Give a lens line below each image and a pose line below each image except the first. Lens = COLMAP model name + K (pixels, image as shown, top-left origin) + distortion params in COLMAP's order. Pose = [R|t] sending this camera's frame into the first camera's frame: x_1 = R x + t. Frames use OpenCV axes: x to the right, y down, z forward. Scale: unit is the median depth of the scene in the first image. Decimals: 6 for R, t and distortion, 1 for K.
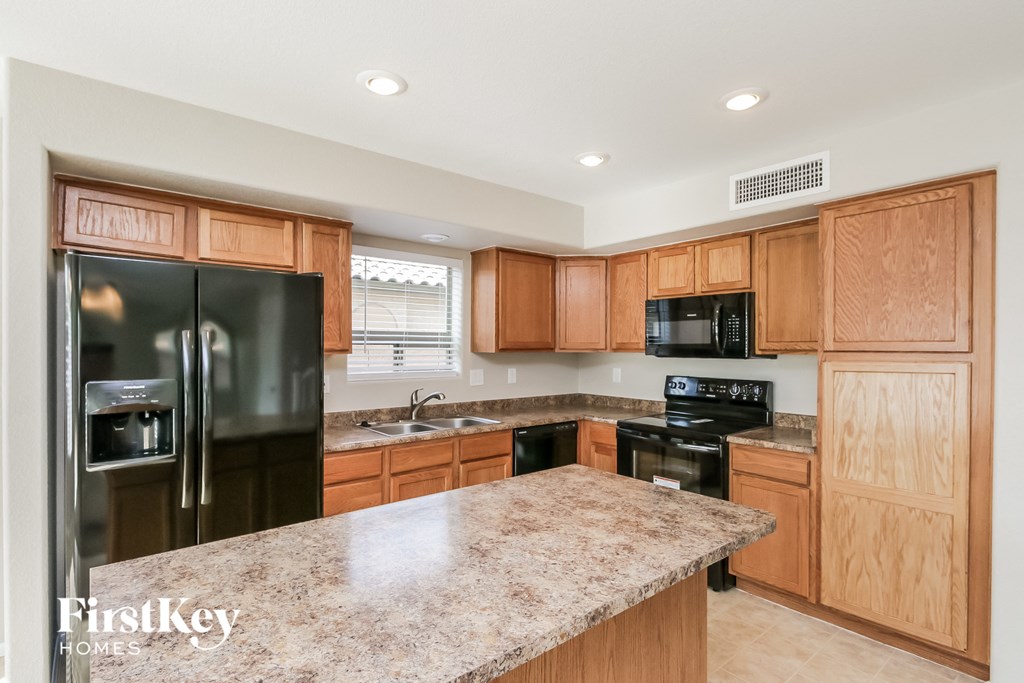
lens RADIAL K [[489.0, 0, 503.7], [0, 489.0, 343.2], [0, 0, 1]] dist [-0.001072, -0.000187]
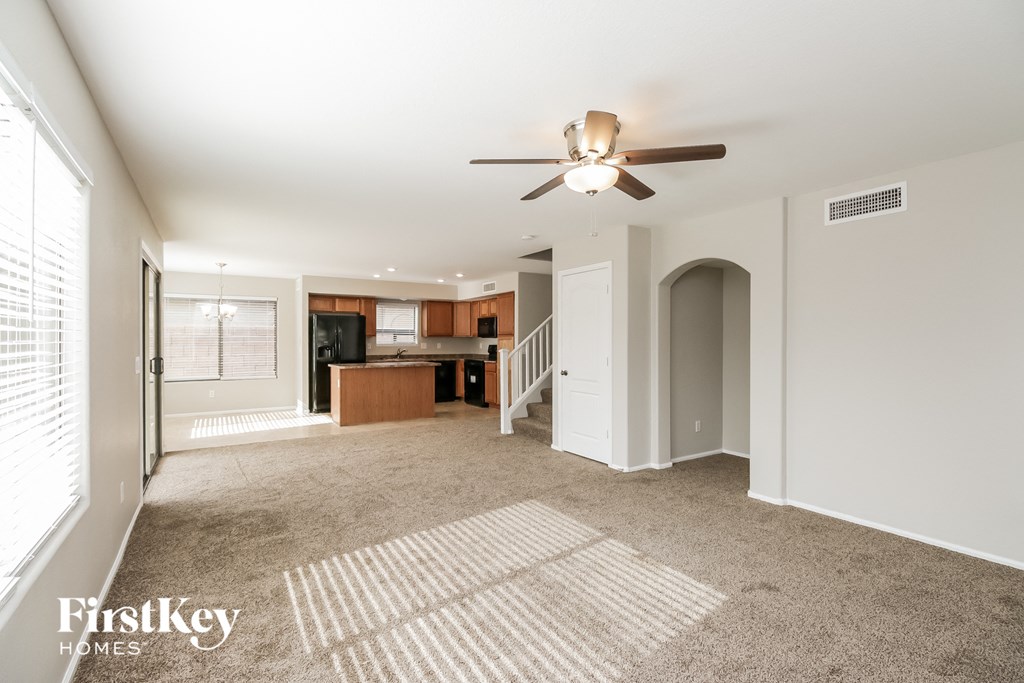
lens RADIAL K [[489.0, 0, 518.8], [0, 489.0, 339.7], [0, 0, 1]] dist [-0.001072, -0.000187]
pose [[0.993749, -0.001273, -0.111627, 0.894013], [0.001180, 0.999999, -0.000896, 0.042705], [0.111628, 0.000759, 0.993750, -1.924114]]
